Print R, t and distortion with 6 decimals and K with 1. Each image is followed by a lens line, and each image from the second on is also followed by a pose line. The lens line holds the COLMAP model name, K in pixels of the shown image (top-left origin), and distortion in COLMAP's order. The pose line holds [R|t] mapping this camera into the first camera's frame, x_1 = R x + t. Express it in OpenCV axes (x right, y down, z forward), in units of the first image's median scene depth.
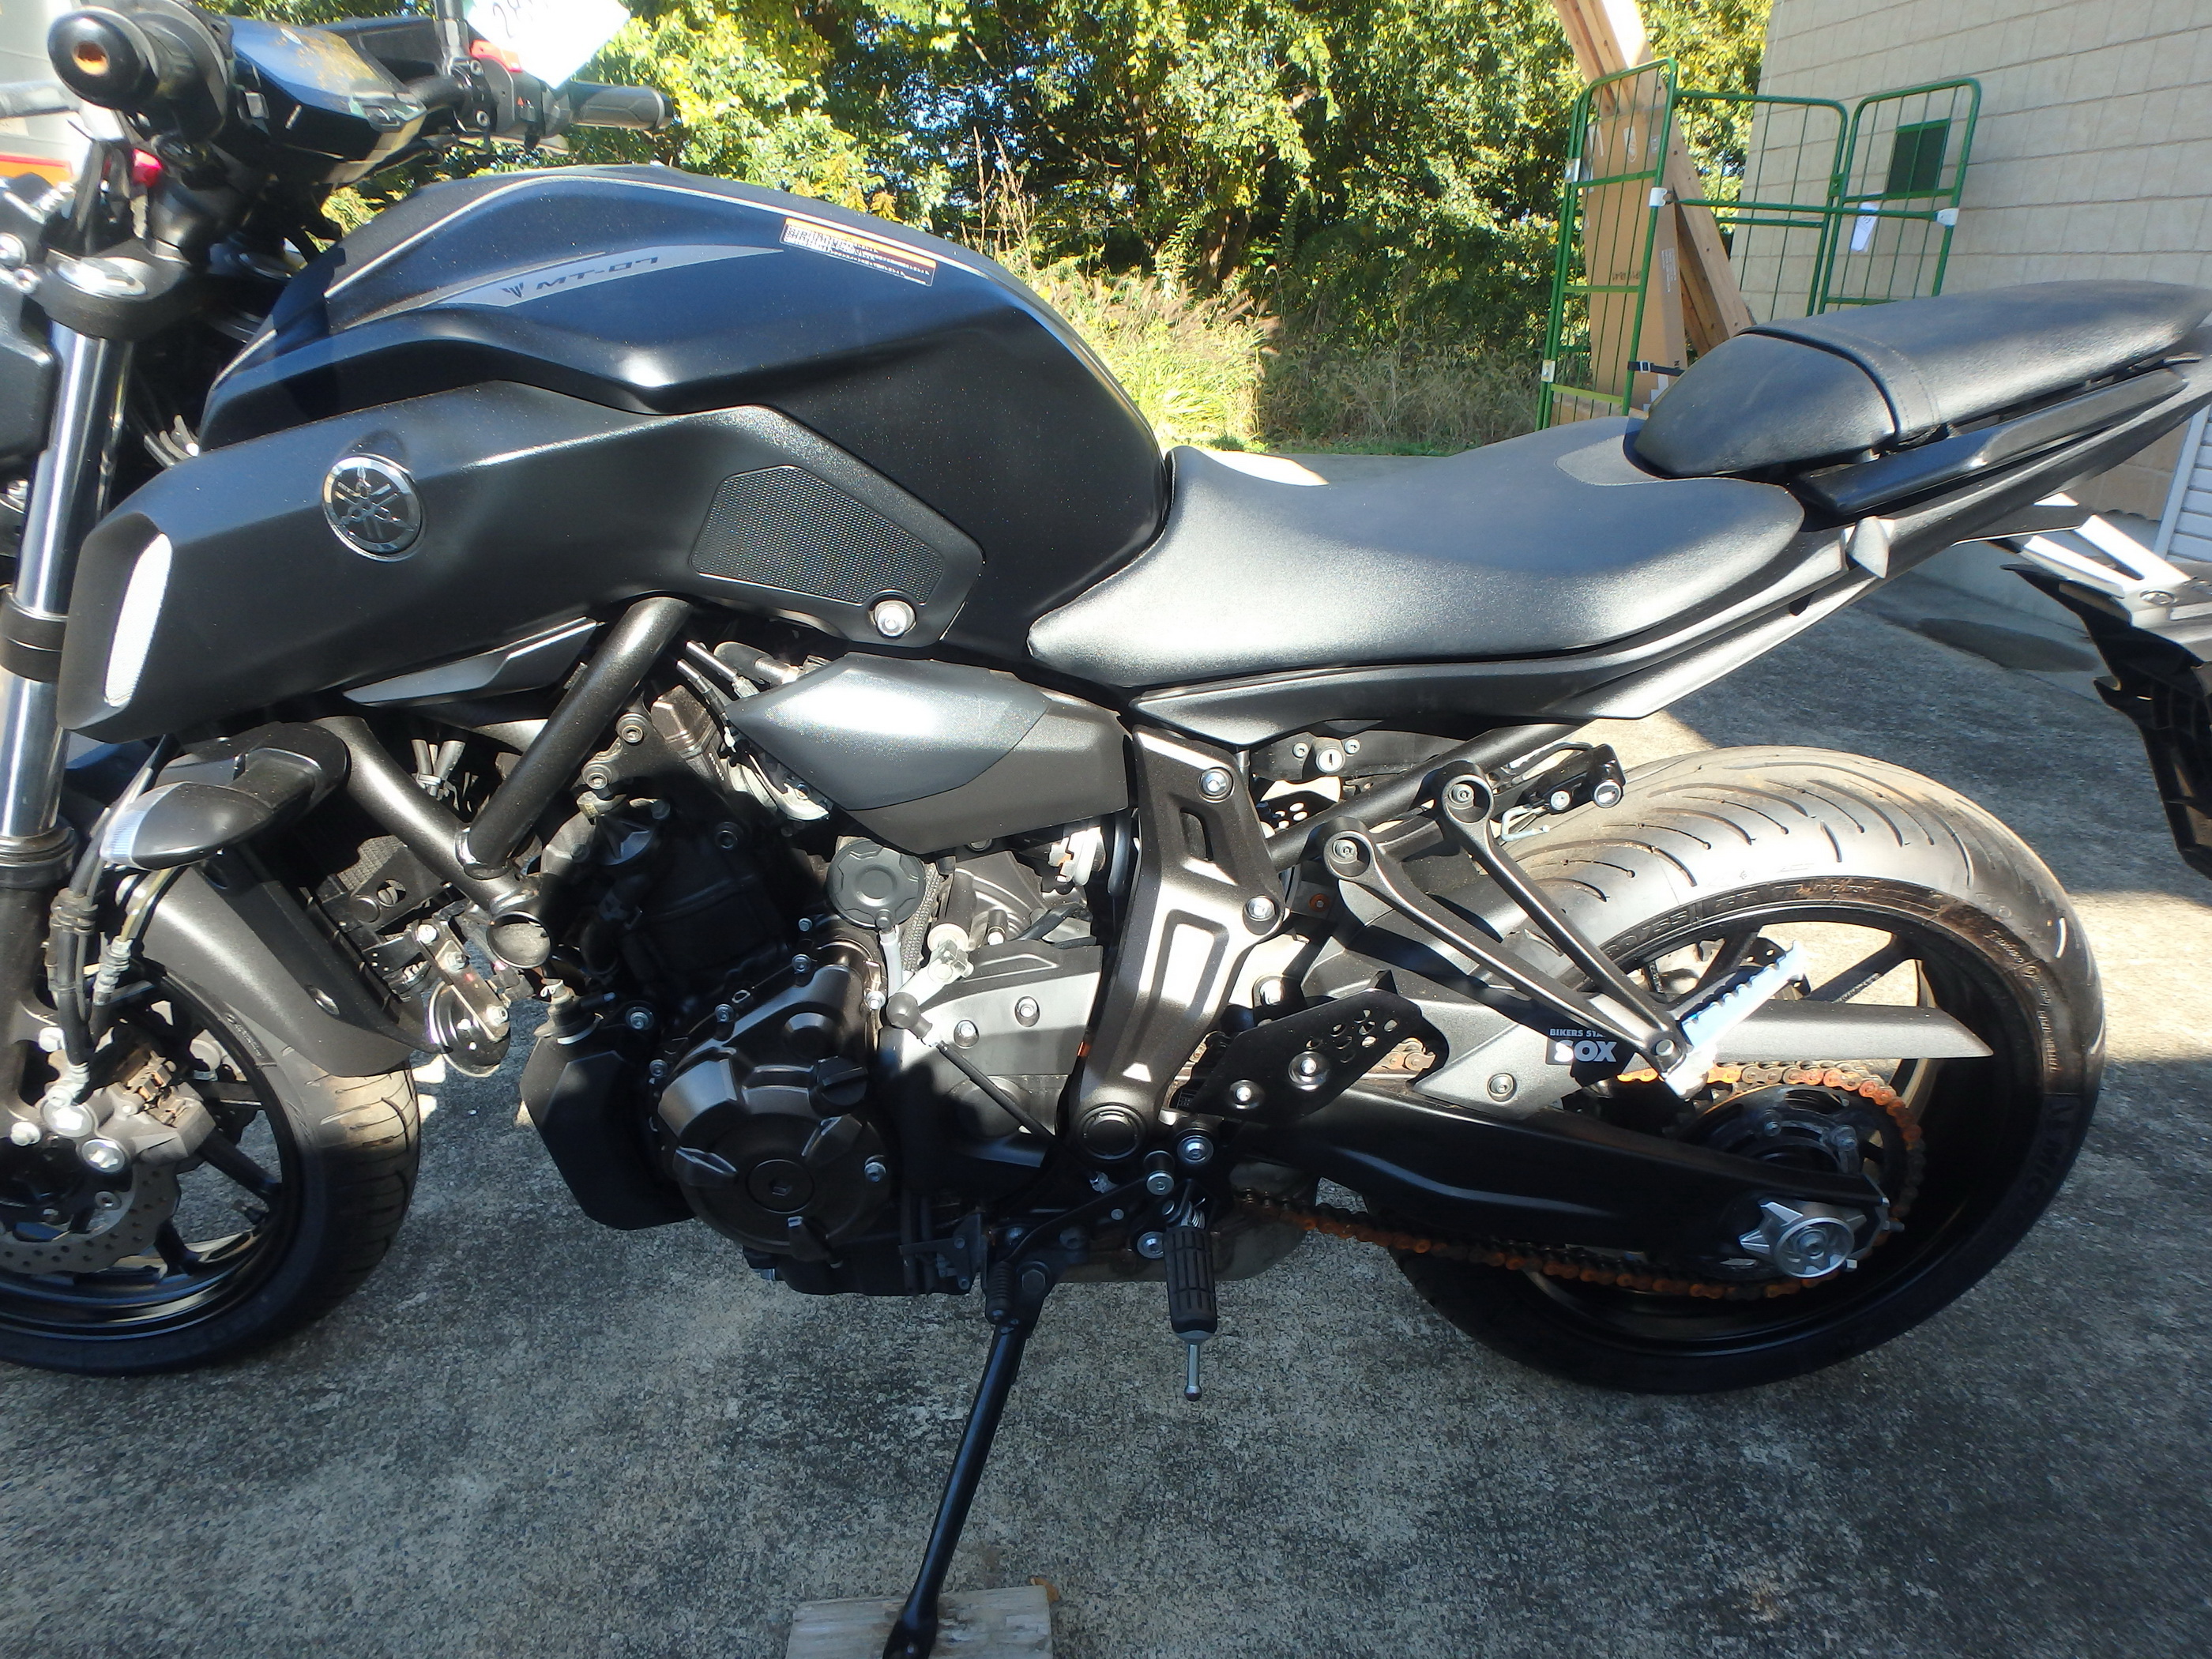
lens RADIAL K [[1389.6, 0, 1144.2], [0, 1389.6, 819.2], [0, 0, 1]] dist [-0.042303, 0.005816]
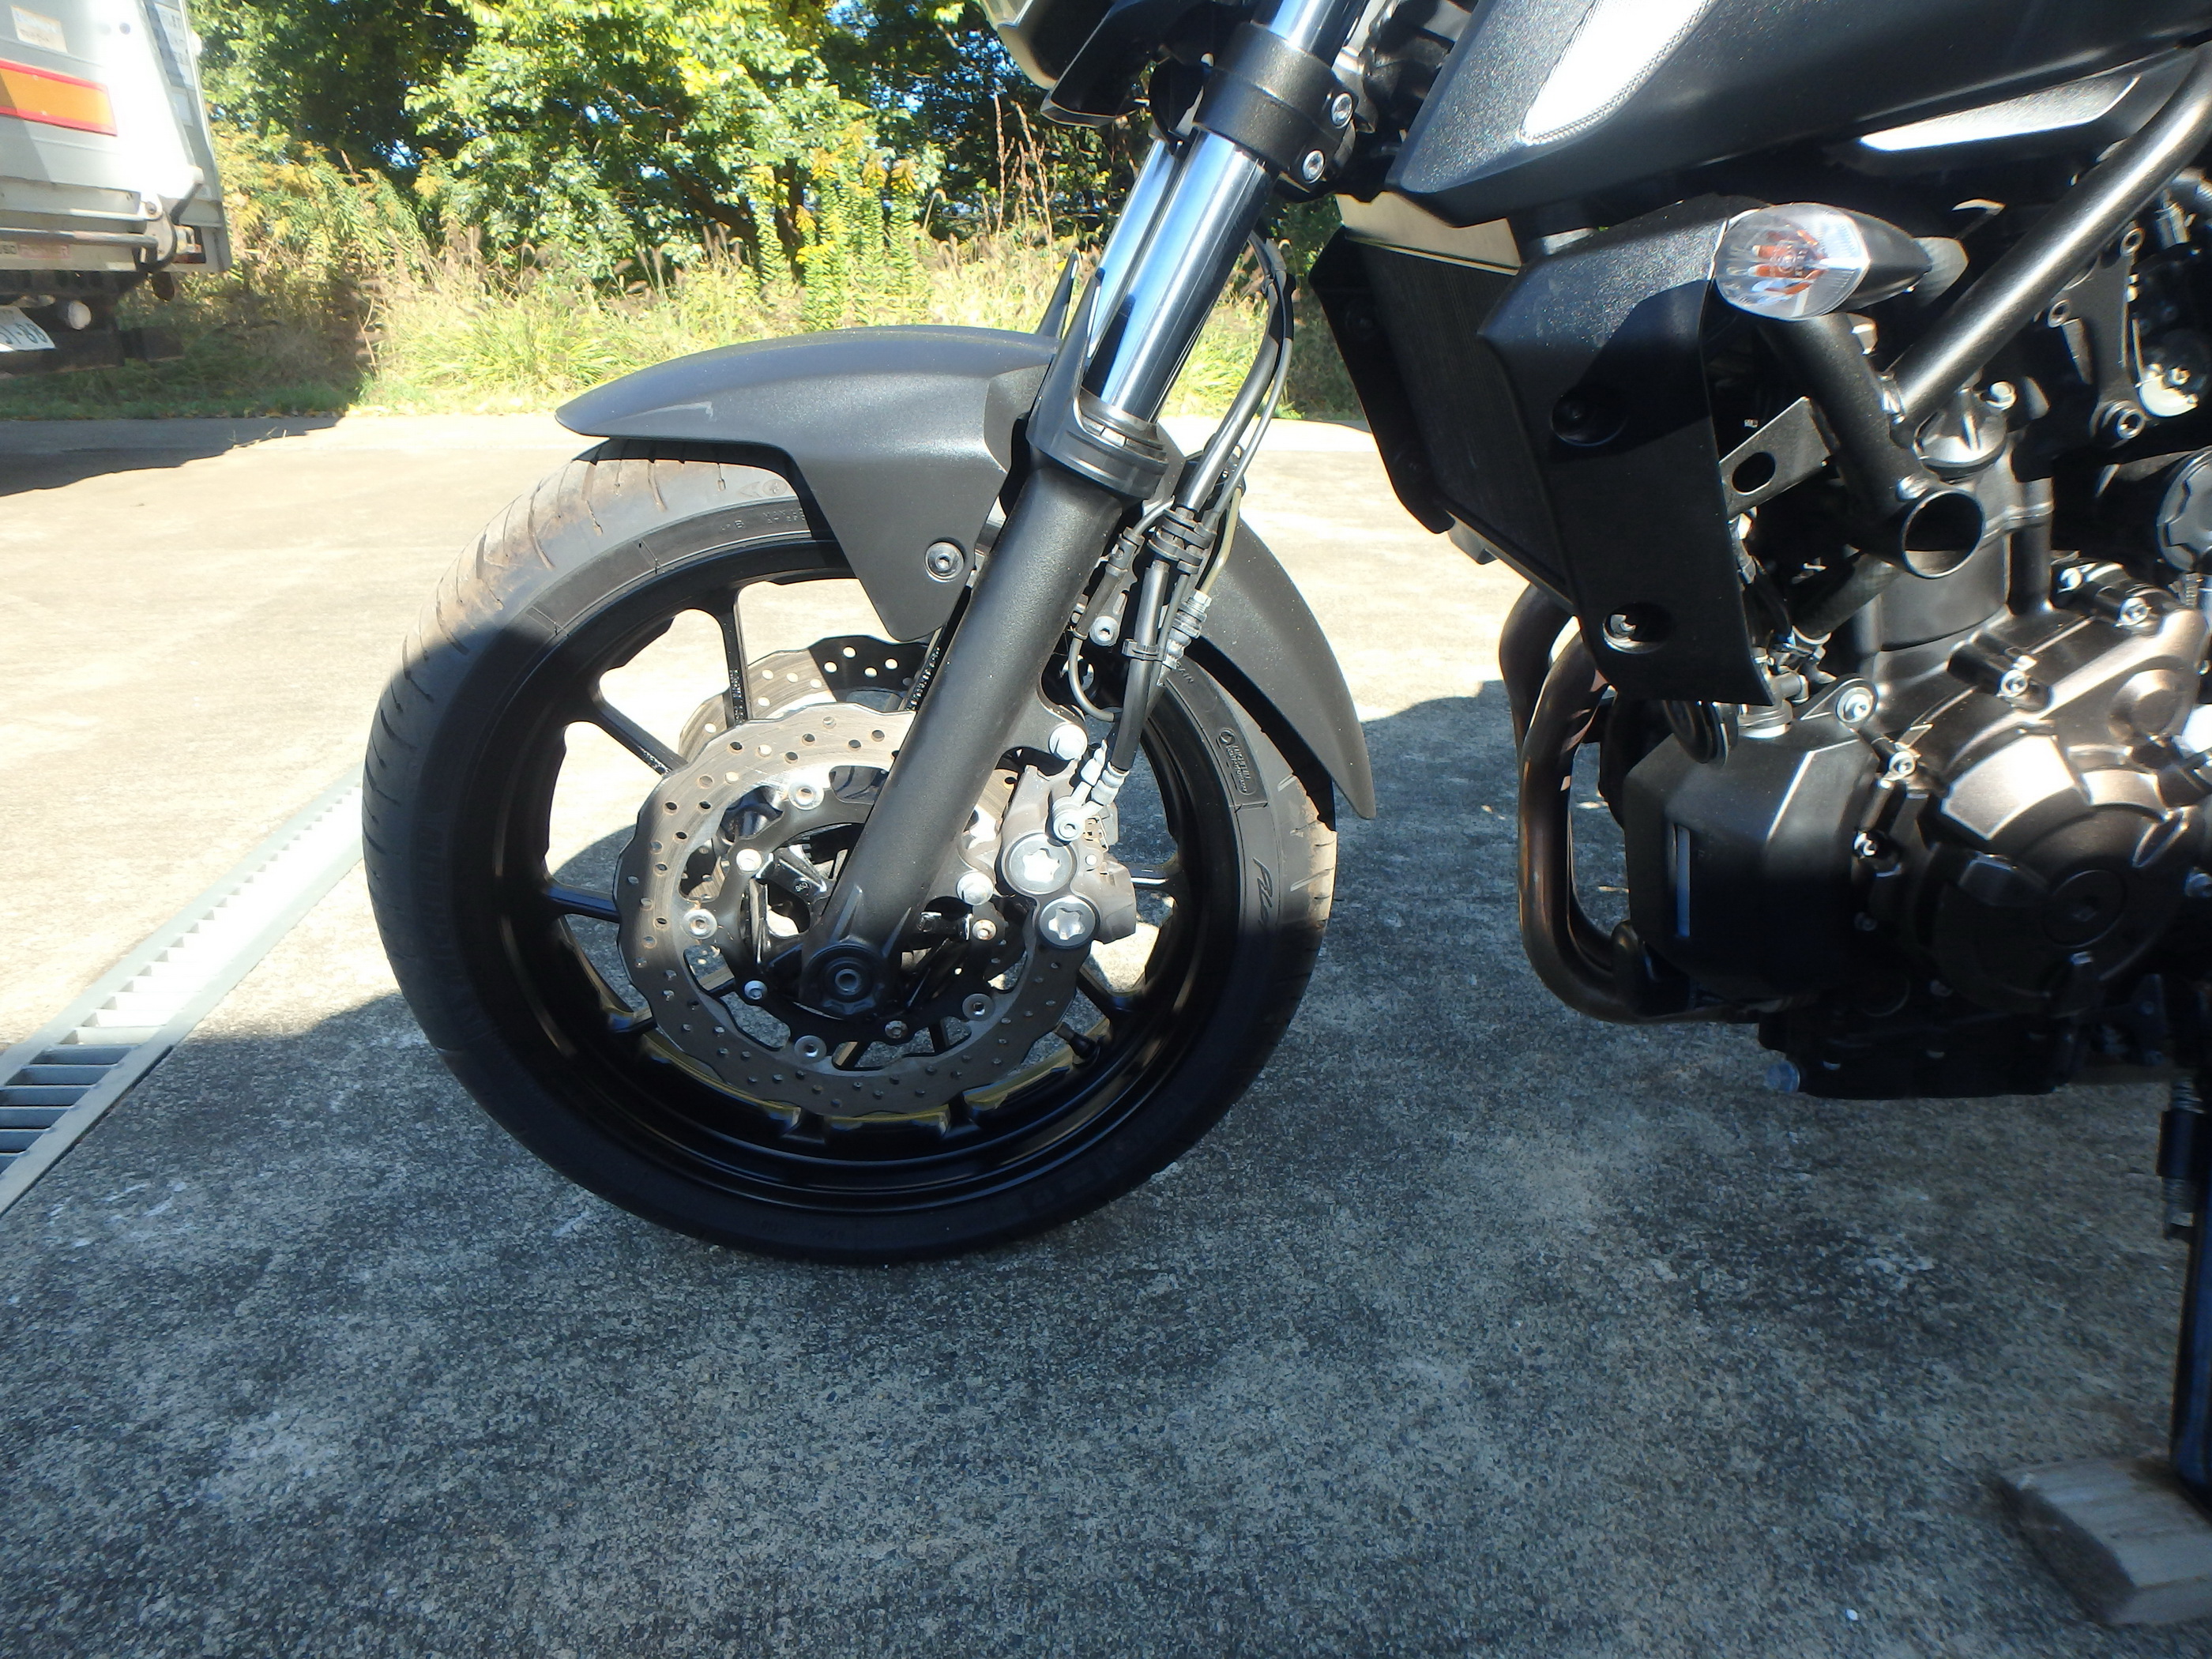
lens RADIAL K [[1389.1, 0, 1103.9], [0, 1389.1, 807.6], [0, 0, 1]] dist [-0.034001, 0.013859]
pose [[0.999146, -0.022331, 0.034779, -0.698705], [0.023002, 0.999555, -0.019017, 0.183116], [-0.034339, 0.019801, 0.999214, 0.224755]]
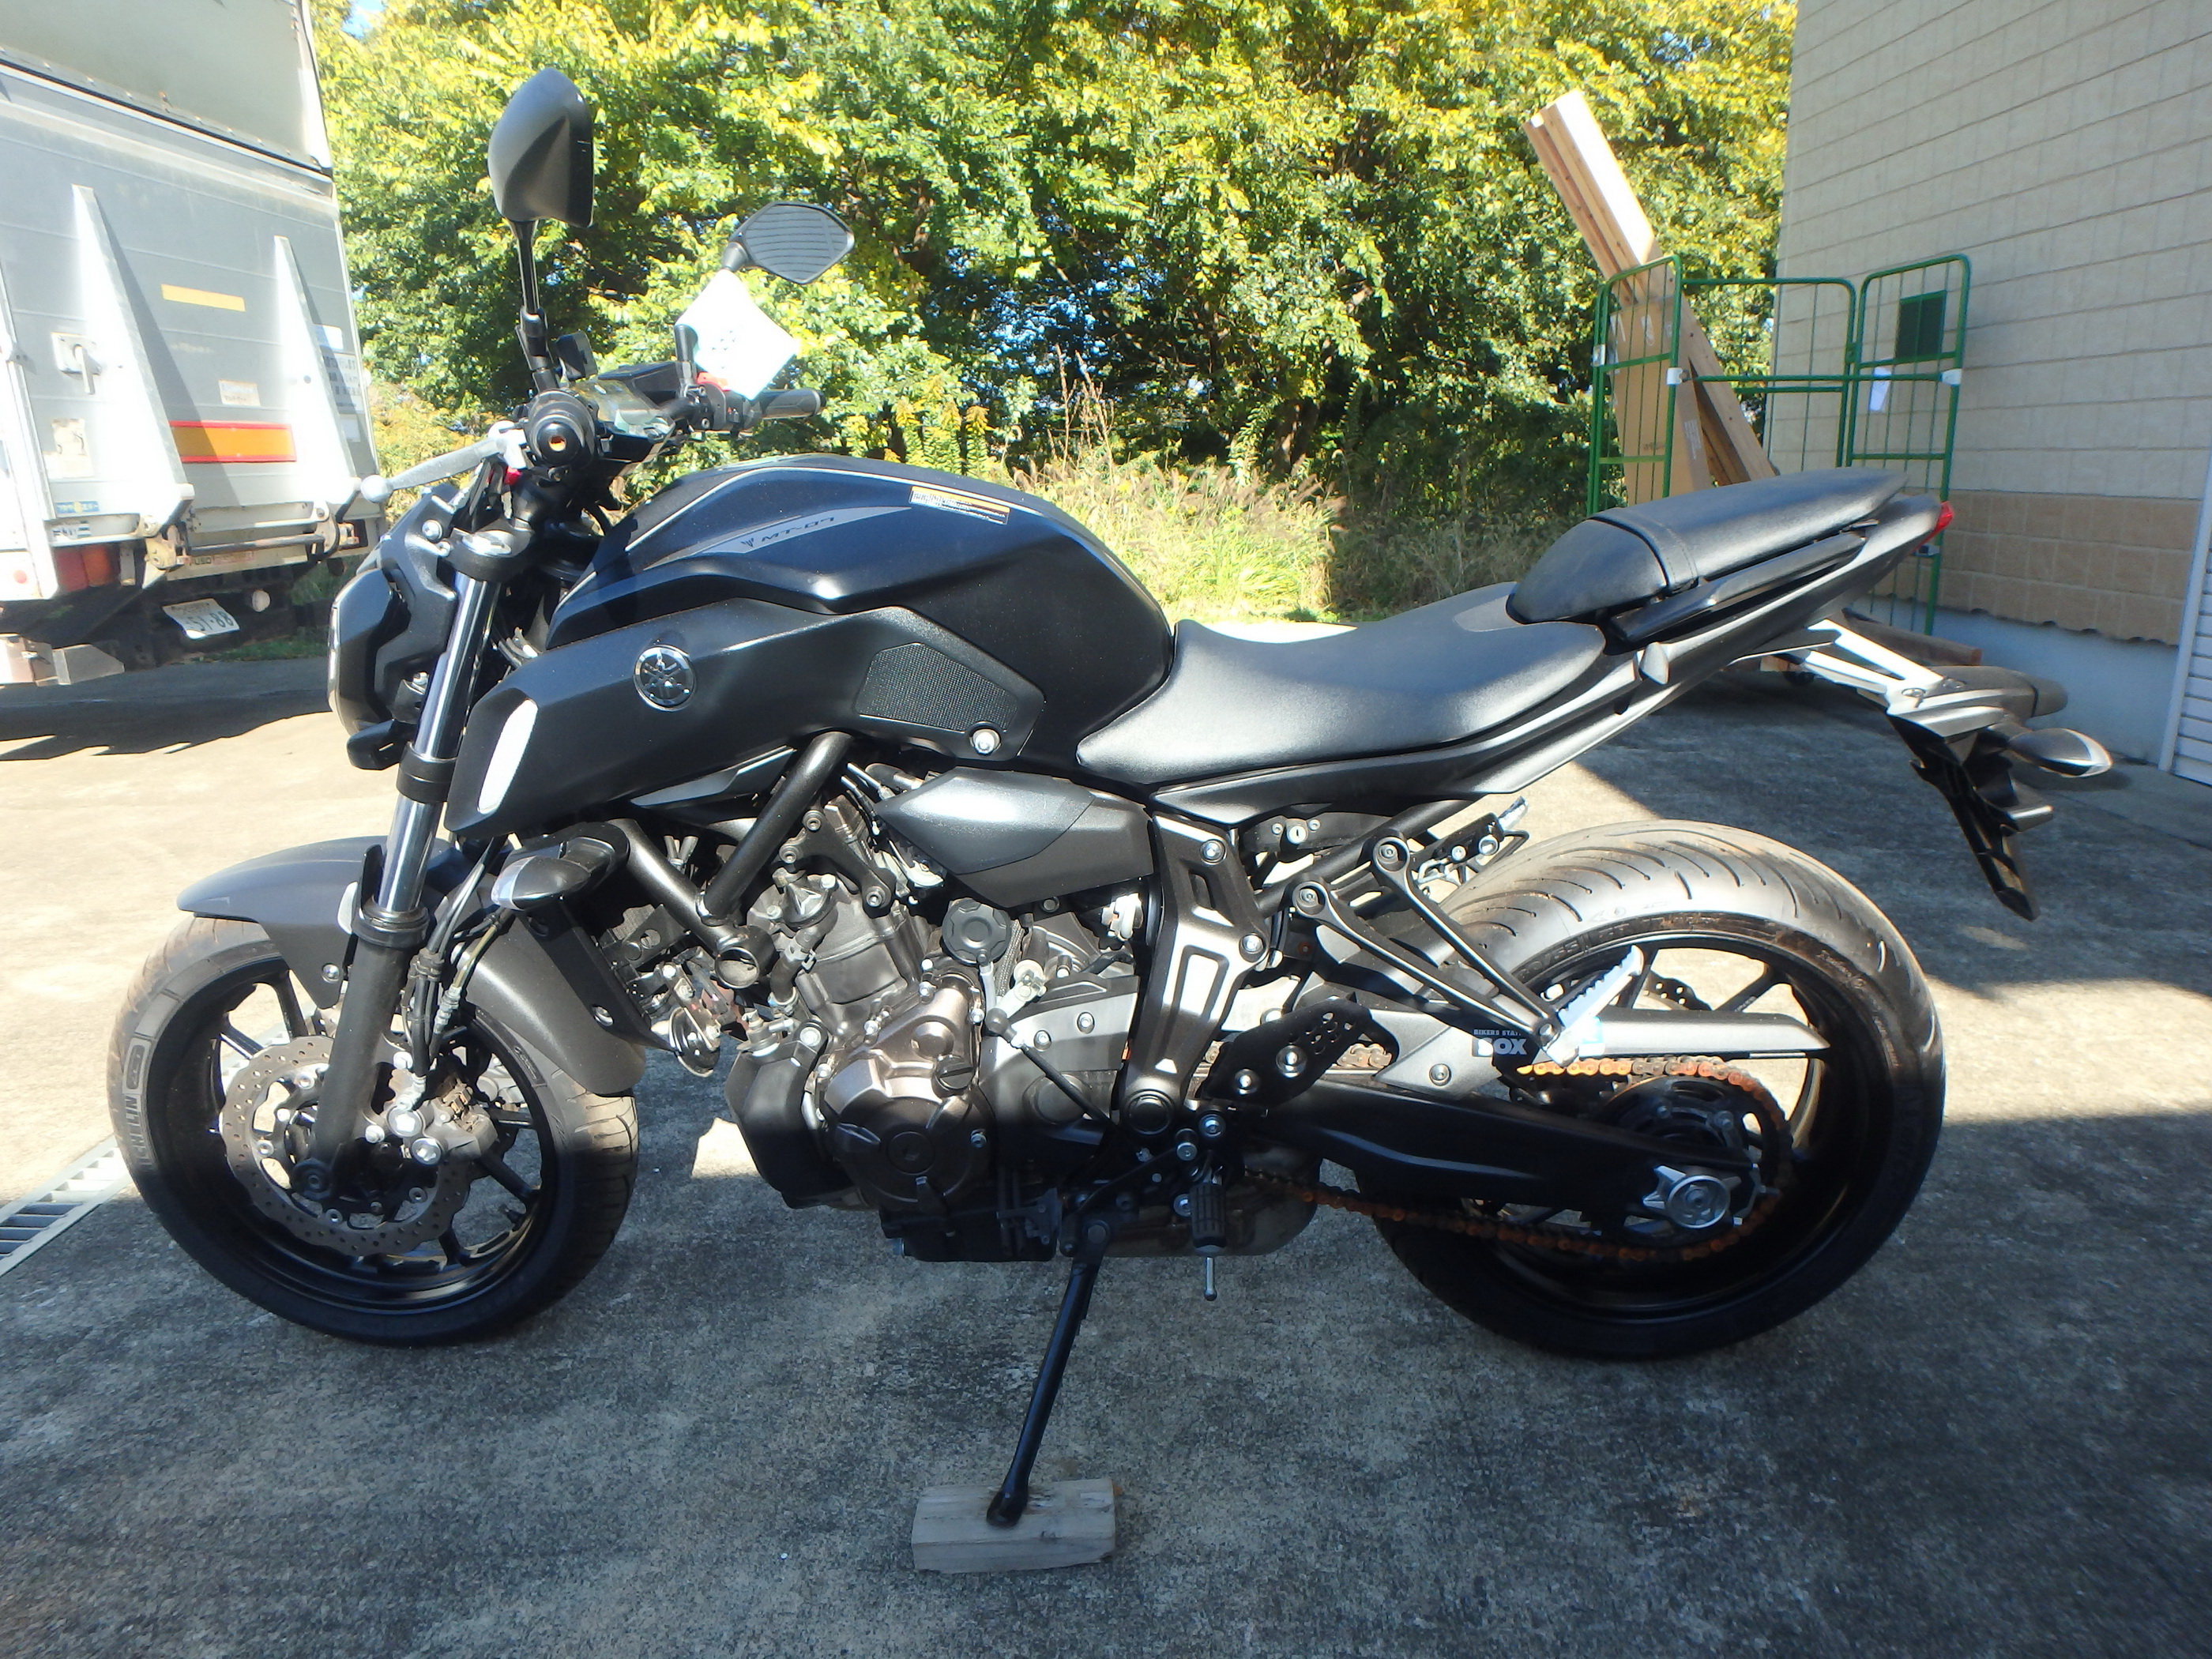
lens RADIAL K [[1395.1, 0, 1125.9], [0, 1395.1, 819.5], [0, 0, 1]] dist [-0.055647, 0.018175]
pose [[0.996045, -0.035174, -0.081590, 0.064421], [0.024835, 0.991917, -0.124434, 0.093956], [0.085307, 0.121915, 0.988868, -0.334300]]
